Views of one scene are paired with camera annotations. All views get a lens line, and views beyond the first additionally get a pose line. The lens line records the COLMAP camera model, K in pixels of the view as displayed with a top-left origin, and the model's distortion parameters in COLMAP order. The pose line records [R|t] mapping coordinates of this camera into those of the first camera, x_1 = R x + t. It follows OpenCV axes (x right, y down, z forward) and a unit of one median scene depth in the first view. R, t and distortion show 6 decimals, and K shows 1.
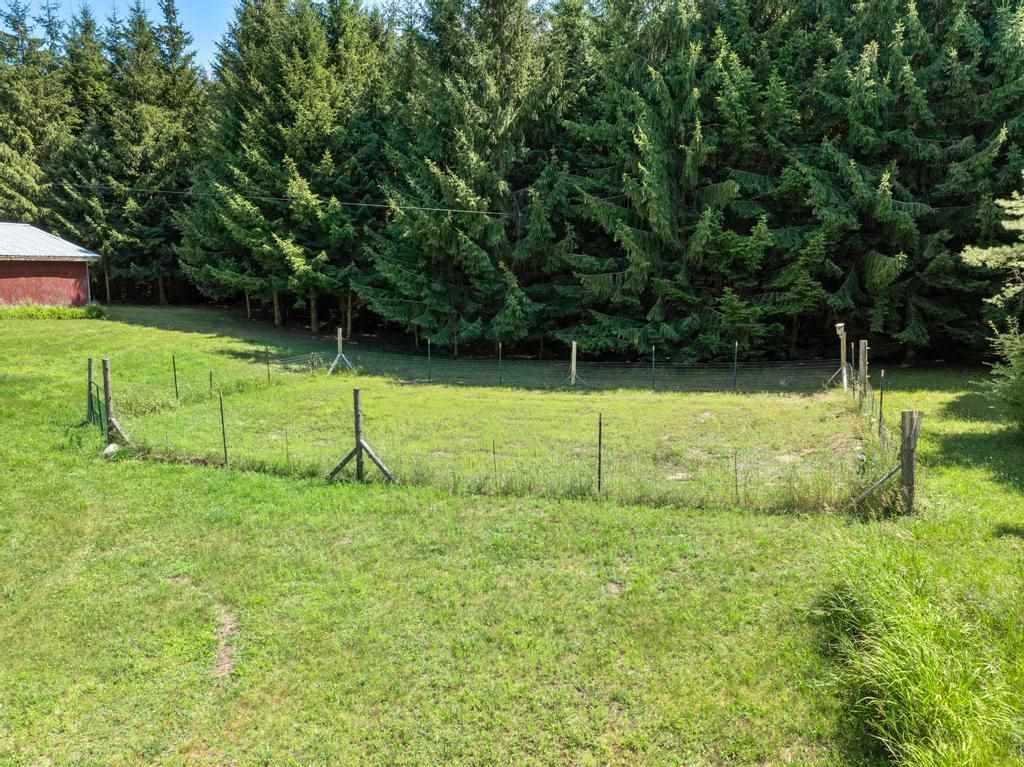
lens RADIAL K [[788.4, 0, 512.0], [0, 788.4, 383.5], [0, 0, 1]] dist [-0.053468, 0.128362]
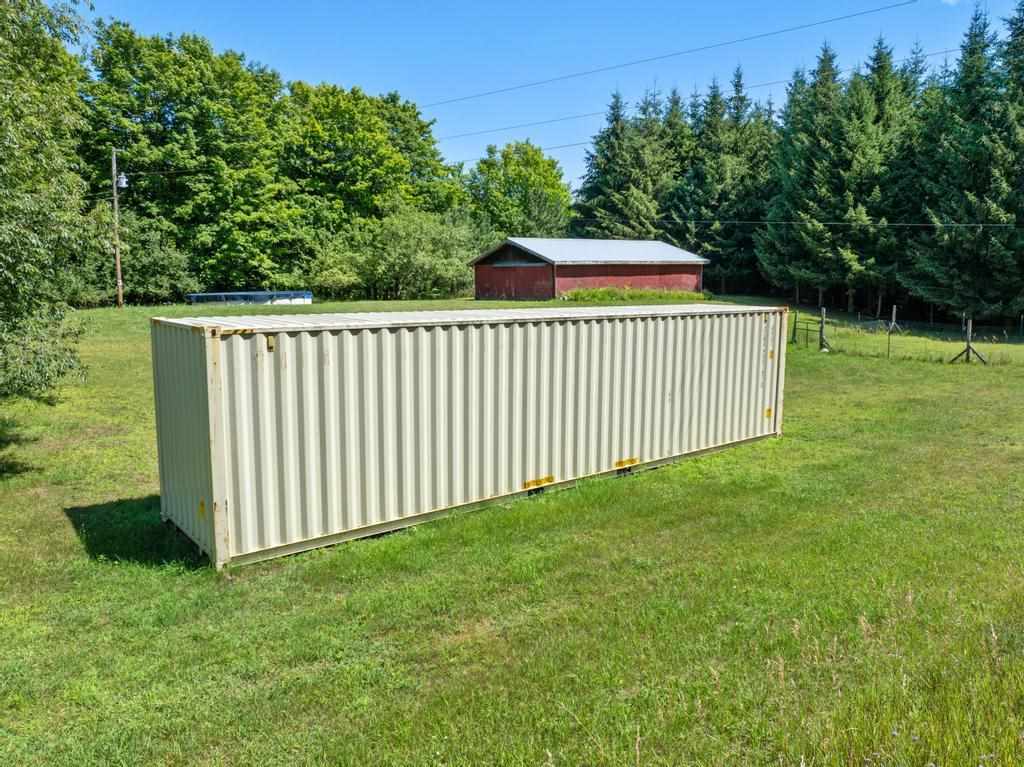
lens RADIAL K [[788.4, 0, 512.0], [0, 788.4, 383.5], [0, 0, 1]] dist [-0.053468, 0.128362]
pose [[0.864620, 0.065041, -0.498199, -0.069216], [-0.064452, 0.997751, 0.018403, 0.077674], [0.498276, 0.016198, 0.866867, -0.541449]]
